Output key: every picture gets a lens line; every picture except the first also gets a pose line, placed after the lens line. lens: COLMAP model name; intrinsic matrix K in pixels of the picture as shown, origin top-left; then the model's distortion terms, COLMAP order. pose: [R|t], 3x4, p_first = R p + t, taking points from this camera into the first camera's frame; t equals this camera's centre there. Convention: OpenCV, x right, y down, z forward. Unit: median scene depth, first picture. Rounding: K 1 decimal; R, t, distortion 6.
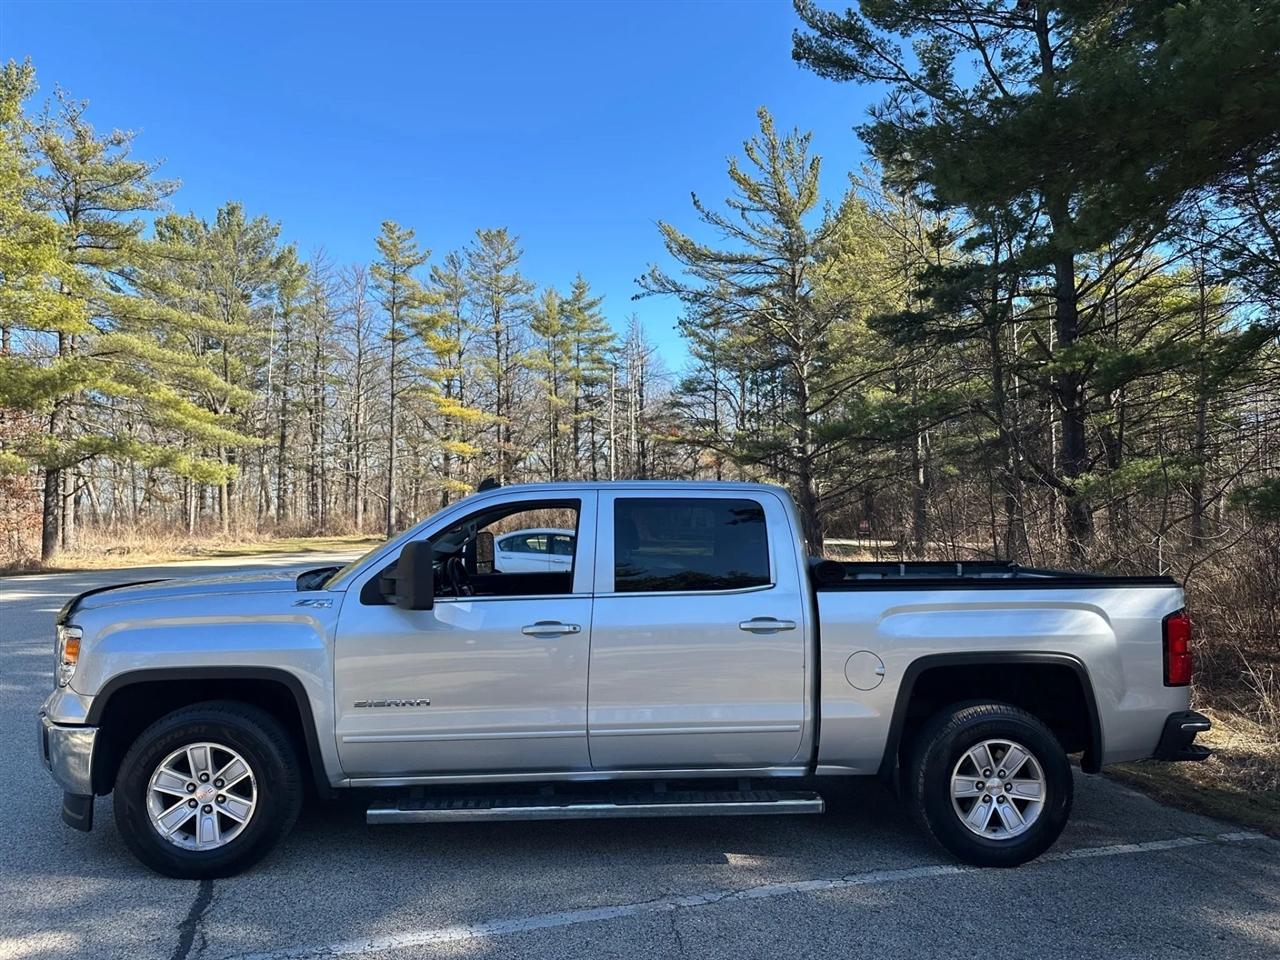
lens RADIAL K [[911.9, 0, 651.3], [0, 911.9, 482.0], [0, 0, 1]] dist [0.041992, -0.041720]
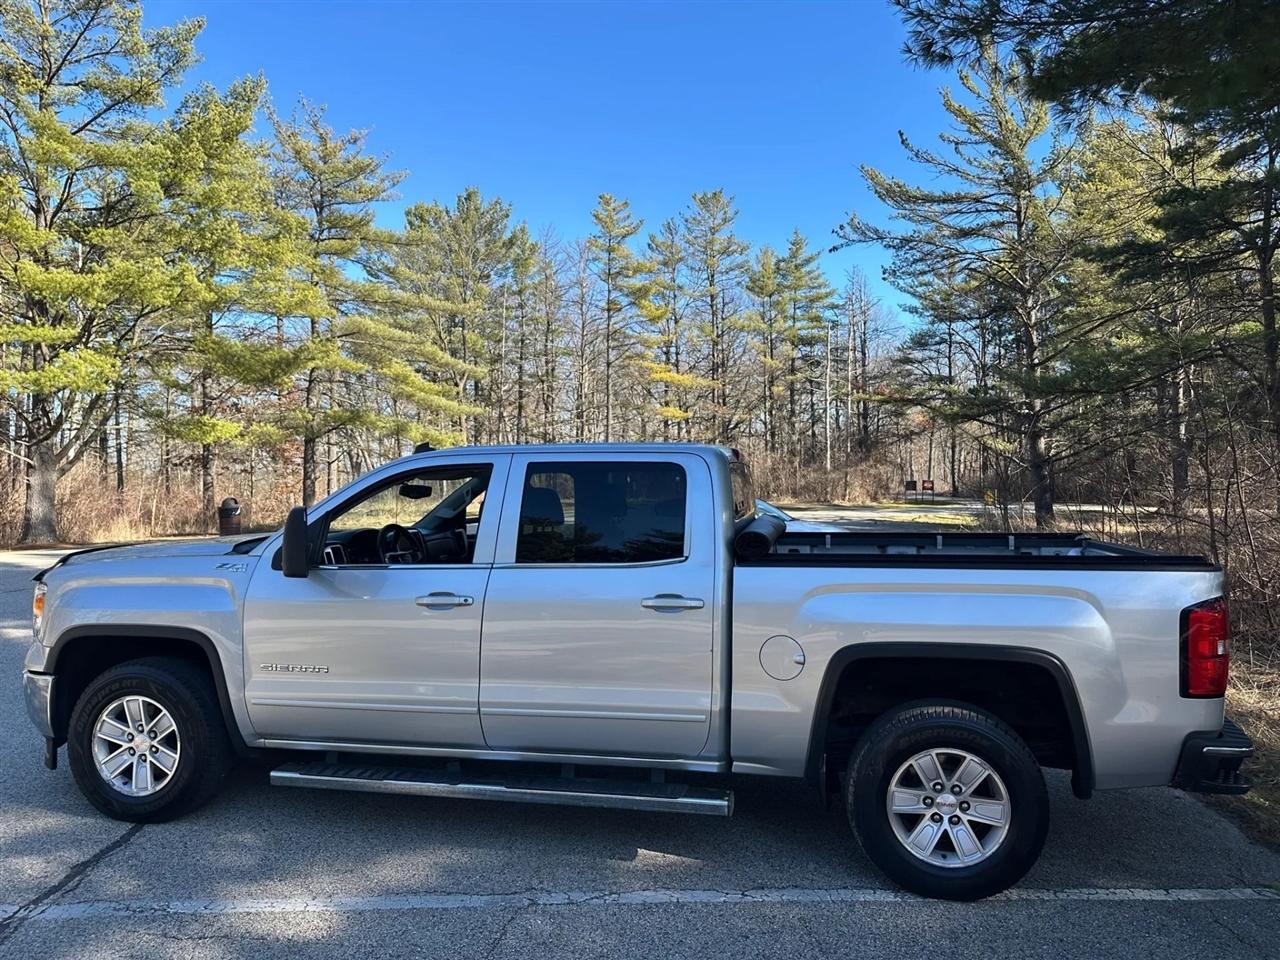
lens RADIAL K [[911.9, 0, 644.1], [0, 911.9, 484.1], [0, 0, 1]] dist [0.041992, -0.041720]
pose [[0.963049, -0.001867, -0.269319, 0.326457], [0.013259, 0.999092, 0.040487, 0.004544], [0.268999, -0.042562, 0.962200, 0.134774]]
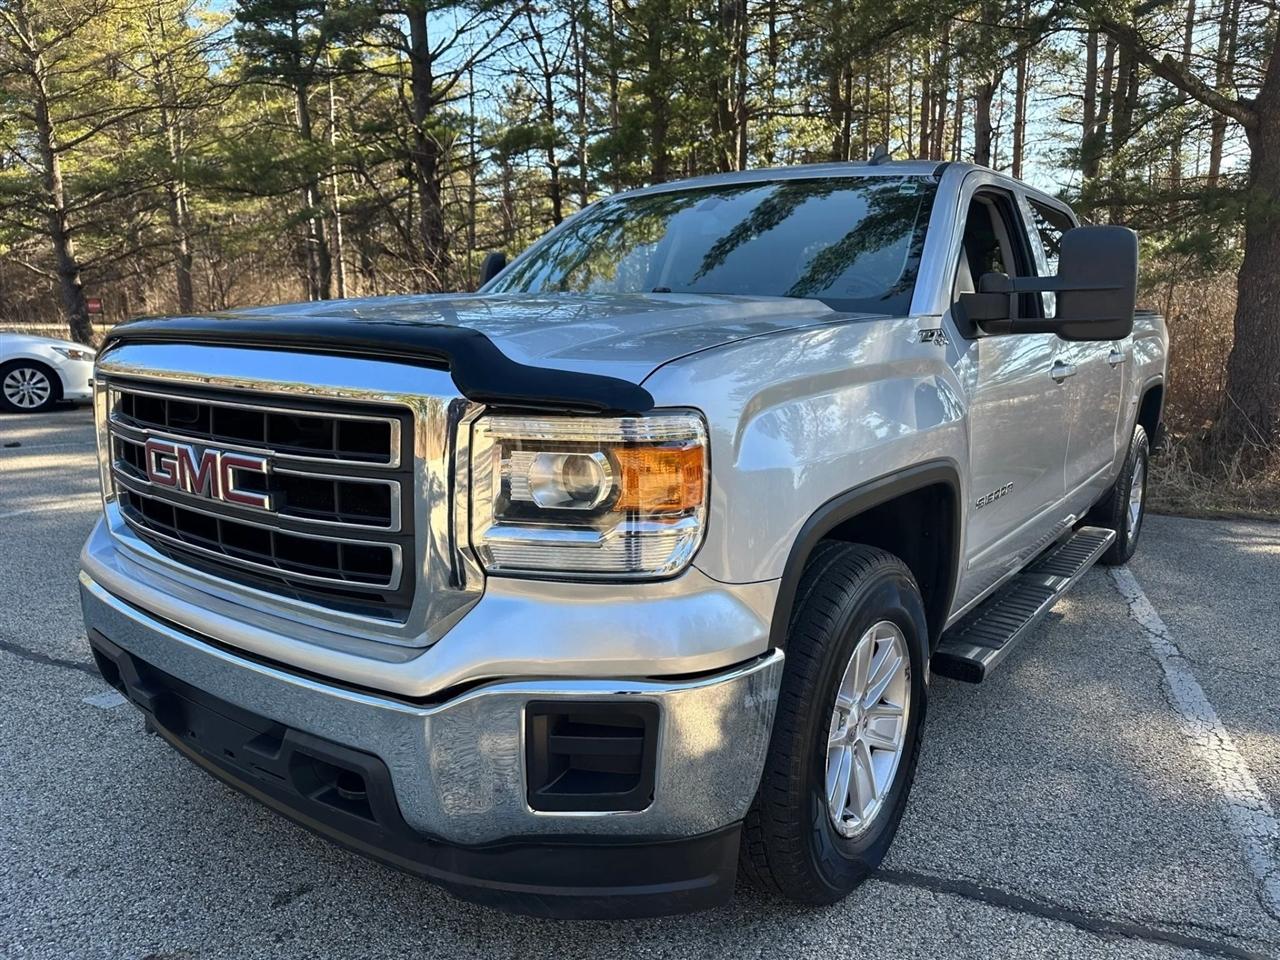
lens RADIAL K [[911.9, 0, 653.6], [0, 911.9, 480.2], [0, 0, 1]] dist [0.041992, -0.041720]
pose [[0.644076, -0.130988, 0.753663, -0.824473], [-0.041464, 0.977804, 0.205379, 0.104896], [-0.763837, -0.163530, 0.624349, 0.723782]]
